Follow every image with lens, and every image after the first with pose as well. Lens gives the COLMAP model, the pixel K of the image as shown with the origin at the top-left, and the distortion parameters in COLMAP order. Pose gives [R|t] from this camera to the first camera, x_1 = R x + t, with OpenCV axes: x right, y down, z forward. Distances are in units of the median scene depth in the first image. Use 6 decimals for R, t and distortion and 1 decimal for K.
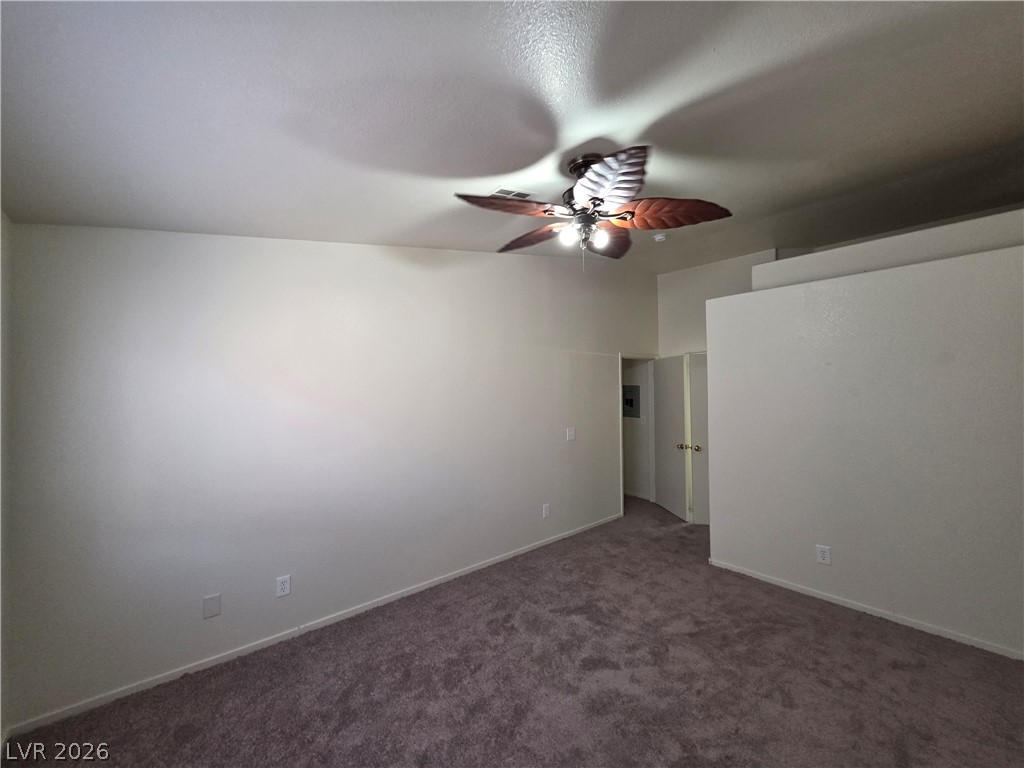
lens RADIAL K [[406.6, 0, 510.6], [0, 406.6, 389.5], [0, 0, 1]] dist [0.000297, -0.000033]
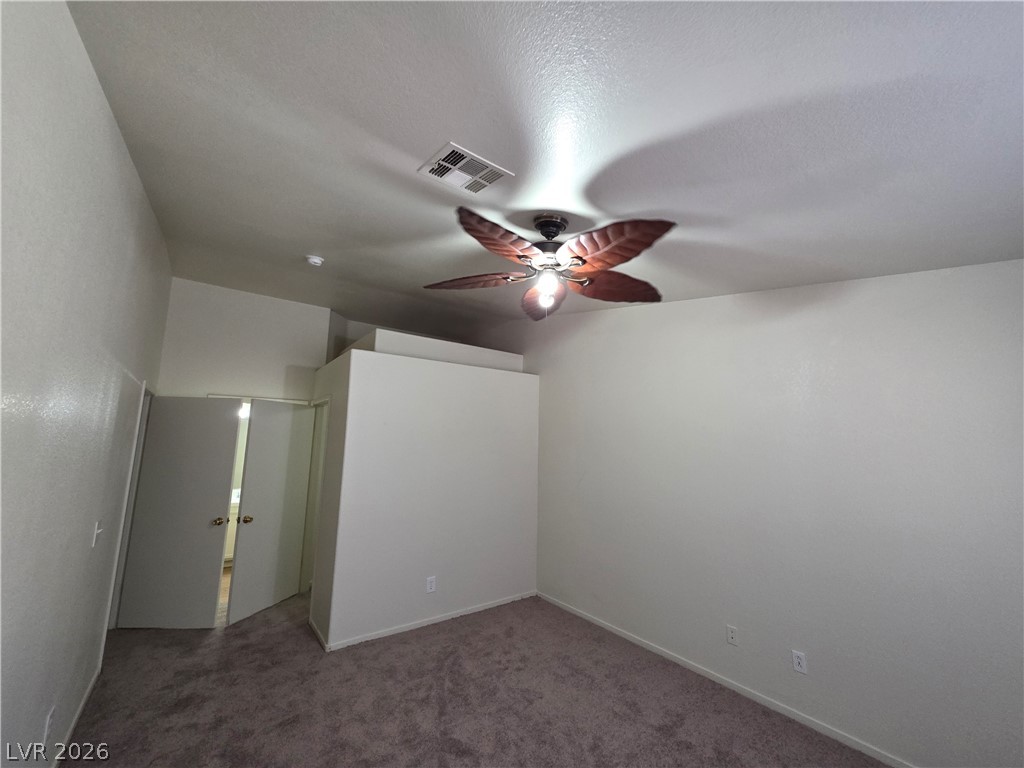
lens RADIAL K [[406.6, 0, 510.6], [0, 406.6, 389.5], [0, 0, 1]] dist [0.000297, -0.000033]
pose [[0.042851, 0.151930, 0.987462, -0.517301], [-0.024674, 0.988229, -0.150977, 0.004735], [-0.998777, -0.017895, 0.046095, 0.719113]]
